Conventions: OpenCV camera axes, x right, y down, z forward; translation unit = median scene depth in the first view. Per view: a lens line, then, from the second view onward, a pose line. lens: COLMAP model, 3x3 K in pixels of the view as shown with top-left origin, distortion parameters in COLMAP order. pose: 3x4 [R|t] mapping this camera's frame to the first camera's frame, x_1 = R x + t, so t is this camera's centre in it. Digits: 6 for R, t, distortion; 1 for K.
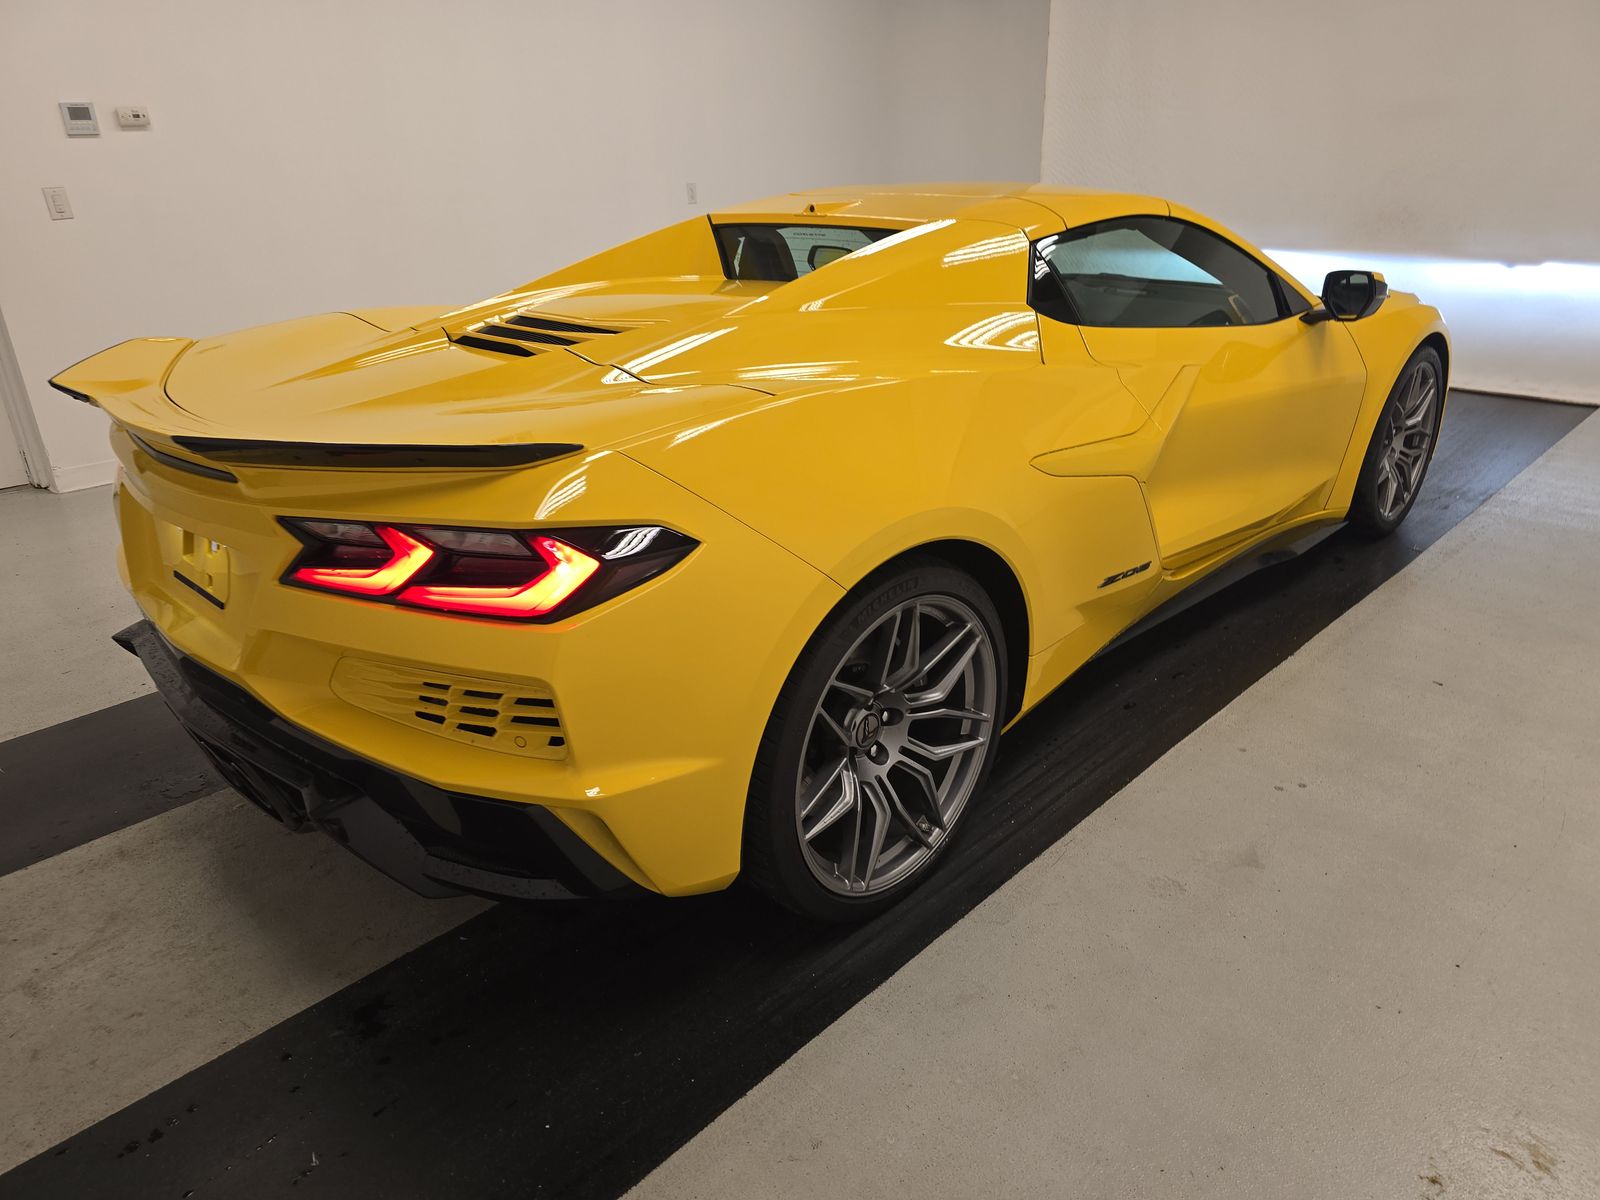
lens RADIAL K [[1076.5, 0, 806.5], [0, 1076.5, 597.7], [0, 0, 1]] dist [0.027917, -0.001565]
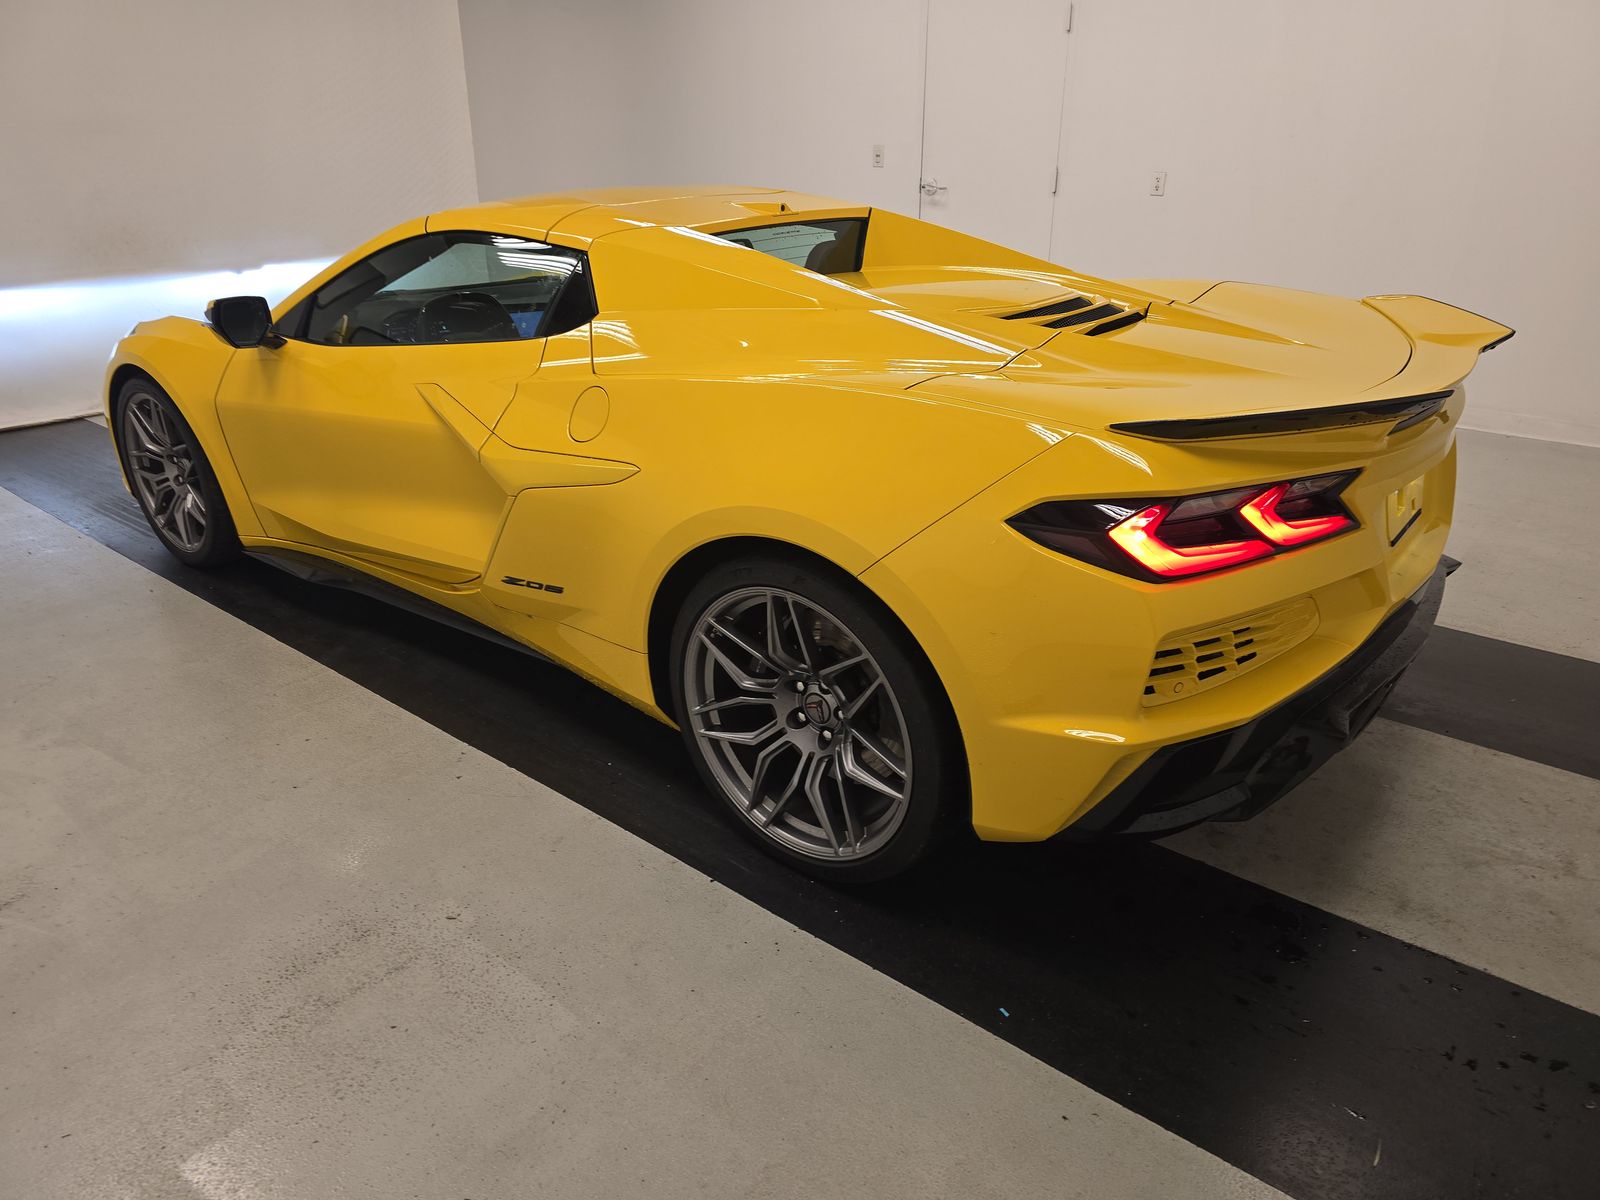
lens RADIAL K [[1076.5, 0, 785.8], [0, 1076.5, 597.2], [0, 0, 1]] dist [0.027917, -0.001565]
pose [[-0.092740, -0.370786, 0.924076, -1.491083], [0.397468, 0.837138, 0.375791, -0.594007], [-0.912918, 0.402141, 0.069739, 1.466430]]
